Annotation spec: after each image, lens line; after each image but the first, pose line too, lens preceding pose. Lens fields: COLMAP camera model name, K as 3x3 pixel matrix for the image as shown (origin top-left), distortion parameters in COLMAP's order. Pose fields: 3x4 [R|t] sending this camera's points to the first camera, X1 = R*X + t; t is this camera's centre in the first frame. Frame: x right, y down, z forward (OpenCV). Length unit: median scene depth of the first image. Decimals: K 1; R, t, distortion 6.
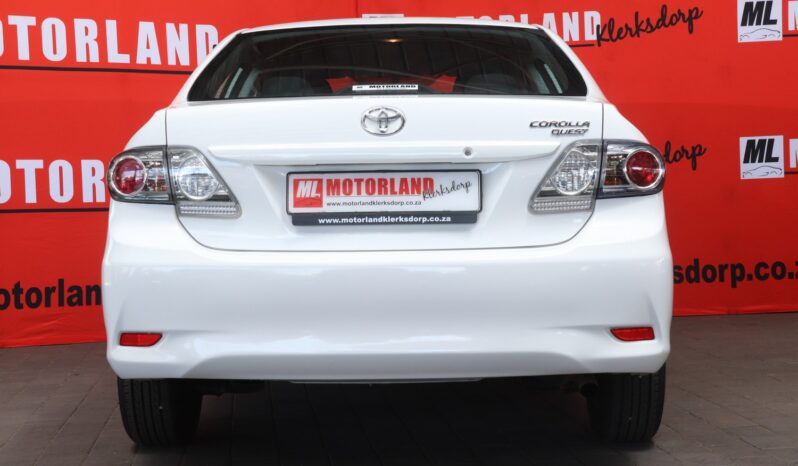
lens RADIAL K [[1572.3, 0, 381.4], [0, 1572.3, 231.5], [0, 0, 1]] dist [0.071250, 0.200783]
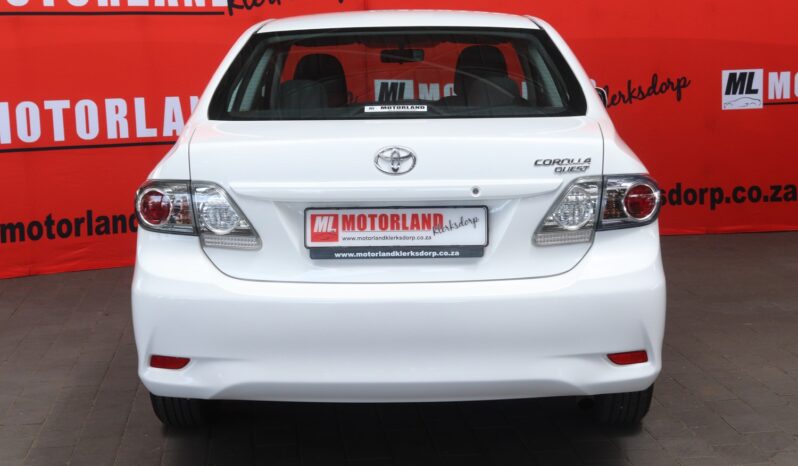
lens RADIAL K [[1449.1, 0, 373.8], [0, 1449.1, 233.8], [0, 0, 1]] dist [-0.005197, 0.375119]
pose [[0.999994, -0.001400, -0.003060, -0.010349], [0.001761, 0.992574, 0.121628, -0.137300], [0.002867, -0.121633, 0.992571, 0.028734]]
